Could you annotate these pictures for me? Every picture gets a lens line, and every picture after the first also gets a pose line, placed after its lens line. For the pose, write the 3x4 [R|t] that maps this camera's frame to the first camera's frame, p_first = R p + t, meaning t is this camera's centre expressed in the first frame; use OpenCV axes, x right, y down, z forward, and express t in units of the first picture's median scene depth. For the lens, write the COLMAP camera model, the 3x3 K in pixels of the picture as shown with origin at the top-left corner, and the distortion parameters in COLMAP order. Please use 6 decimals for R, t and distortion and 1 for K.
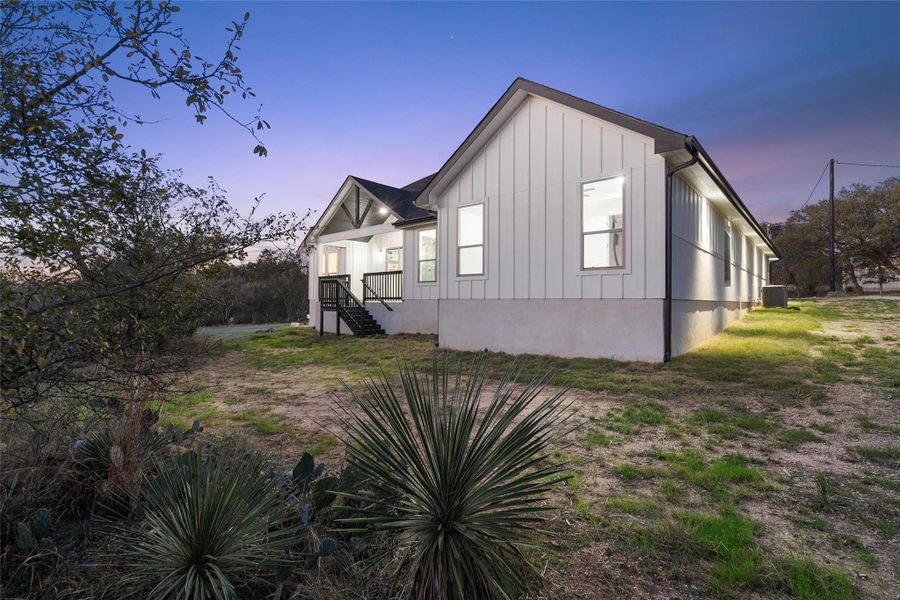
lens RADIAL K [[421.5, 0, 449.3], [0, 421.5, 300.2], [0, 0, 1]] dist [-0.000089, 0.000052]
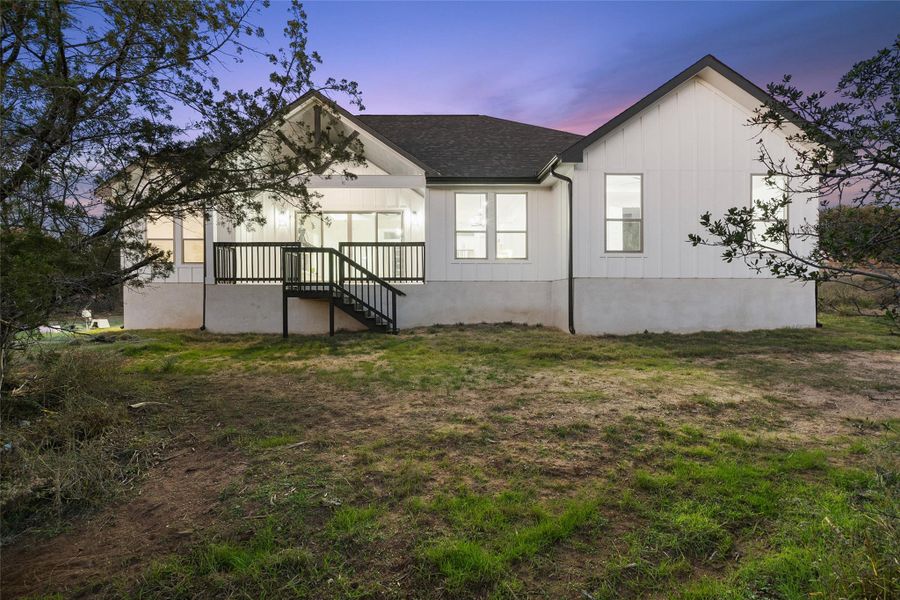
lens RADIAL K [[421.5, 0, 449.7], [0, 421.5, 295.9], [0, 0, 1]] dist [-0.000089, 0.000052]
pose [[0.736552, -0.014310, 0.676229, -0.587541], [0.003872, 0.999849, 0.016941, 0.013479], [-0.676370, -0.009860, 0.736496, 0.408551]]
